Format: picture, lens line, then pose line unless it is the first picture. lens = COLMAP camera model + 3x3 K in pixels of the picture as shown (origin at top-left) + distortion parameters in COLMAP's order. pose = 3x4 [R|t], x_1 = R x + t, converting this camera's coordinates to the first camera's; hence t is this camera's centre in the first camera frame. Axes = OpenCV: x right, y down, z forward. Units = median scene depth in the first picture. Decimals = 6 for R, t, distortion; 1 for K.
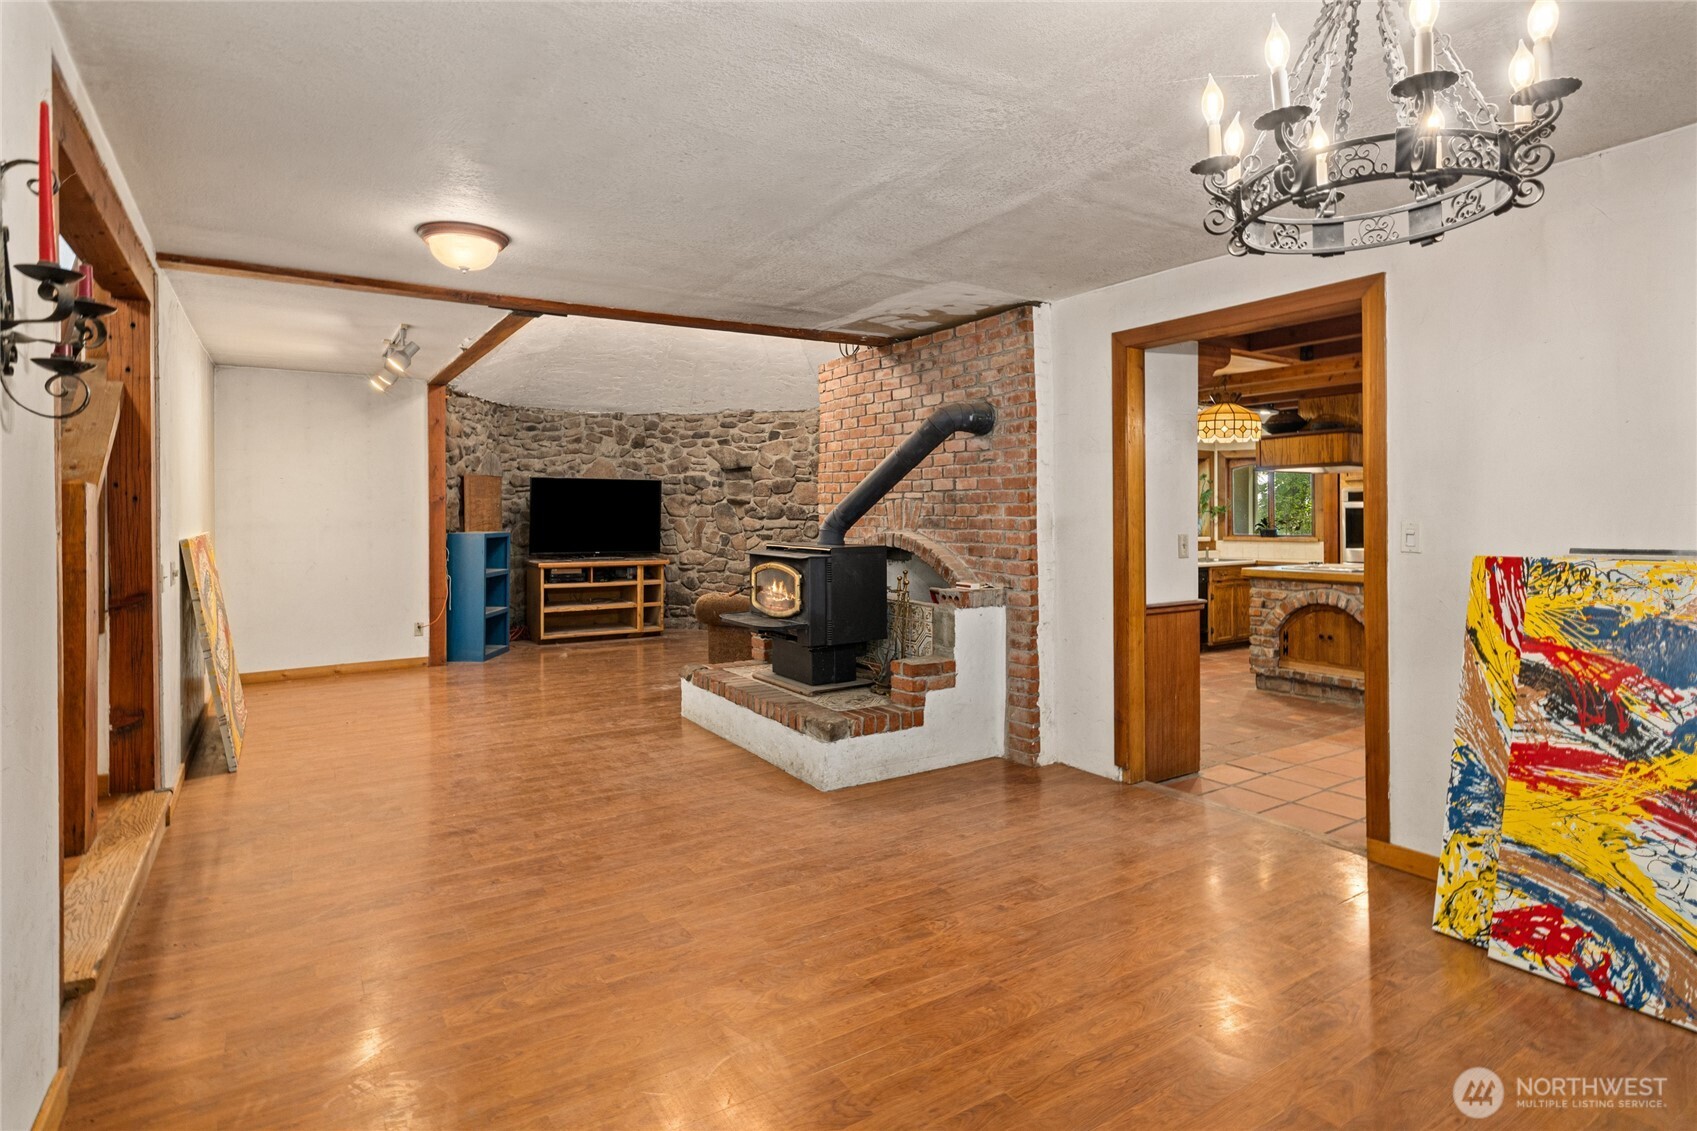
lens RADIAL K [[926.7, 0, 852.8], [0, 926.7, 508.2], [0, 0, 1]] dist [-0.001491, -0.000225]
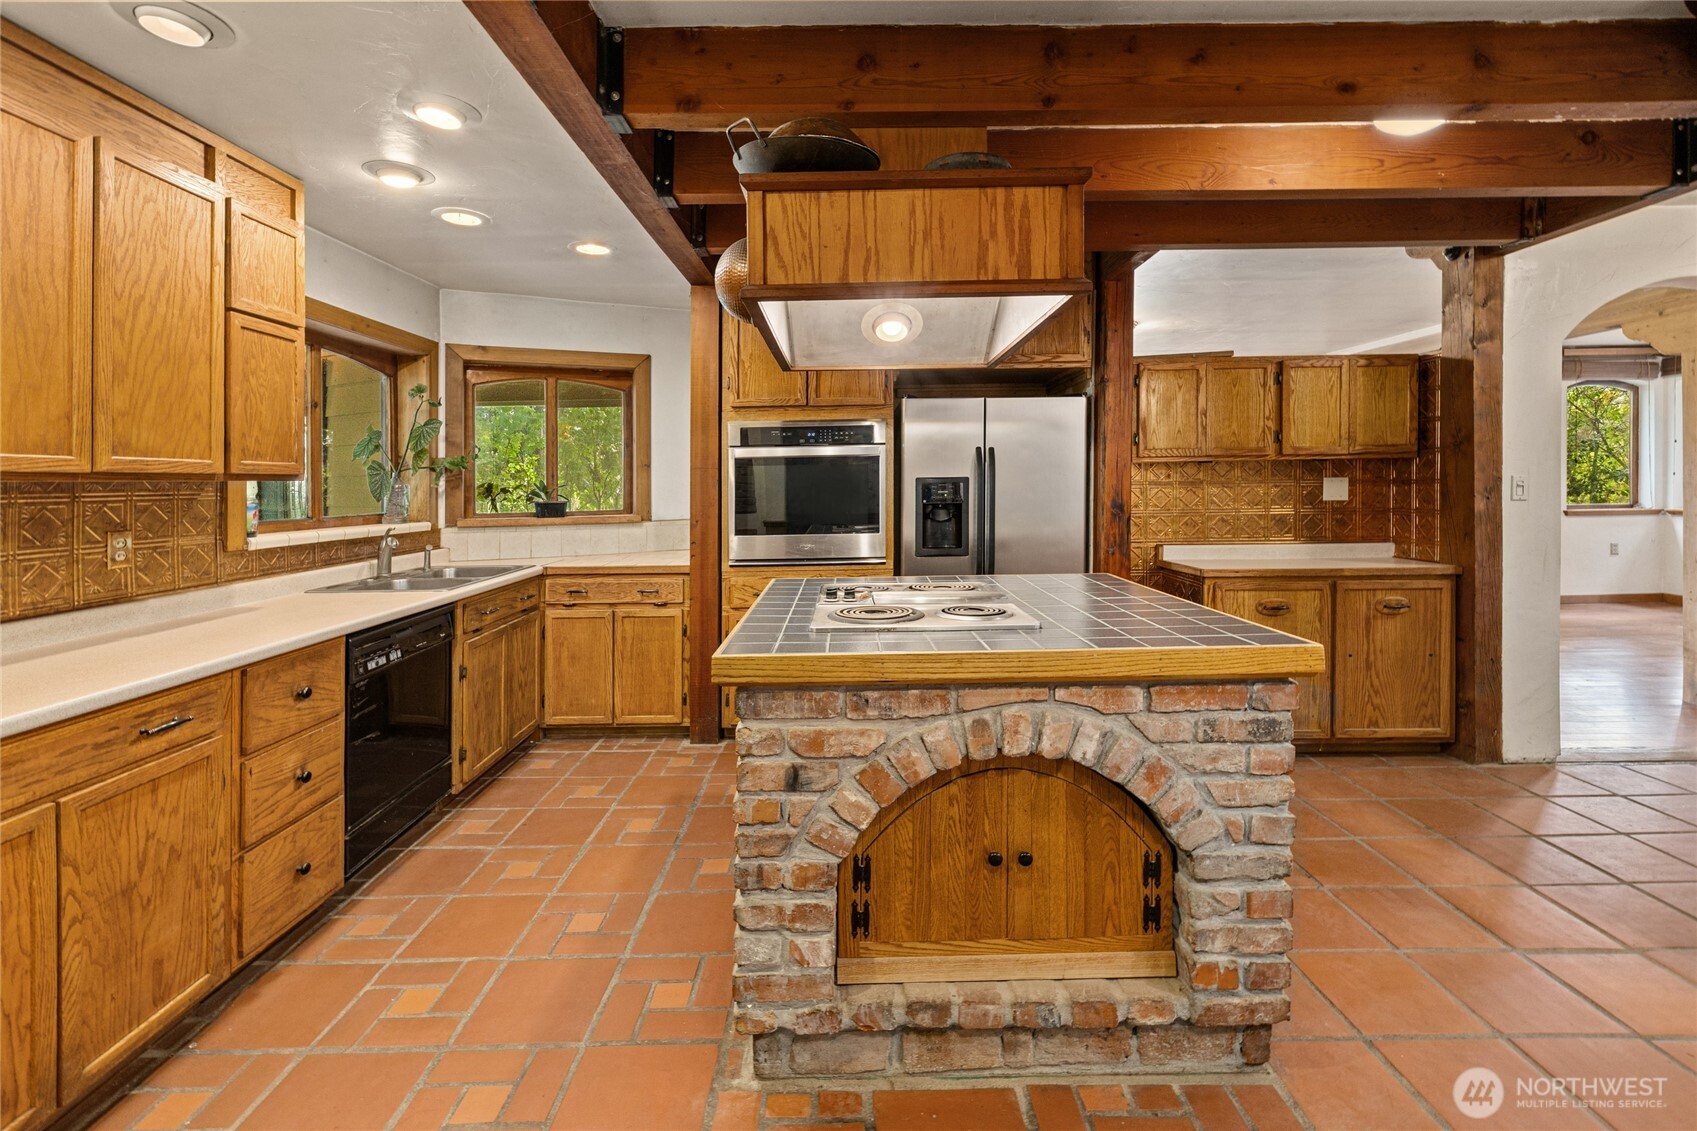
lens RADIAL K [[671.5, 0, 844.4], [0, 671.5, 483.9], [0, 0, 1]] dist [0.001005, 0.000098]
pose [[0.521072, -0.002913, 0.853507, 0.378211], [0.002481, 0.999995, 0.001898, 0.021500], [-0.853509, 0.001128, 0.521077, 1.187394]]
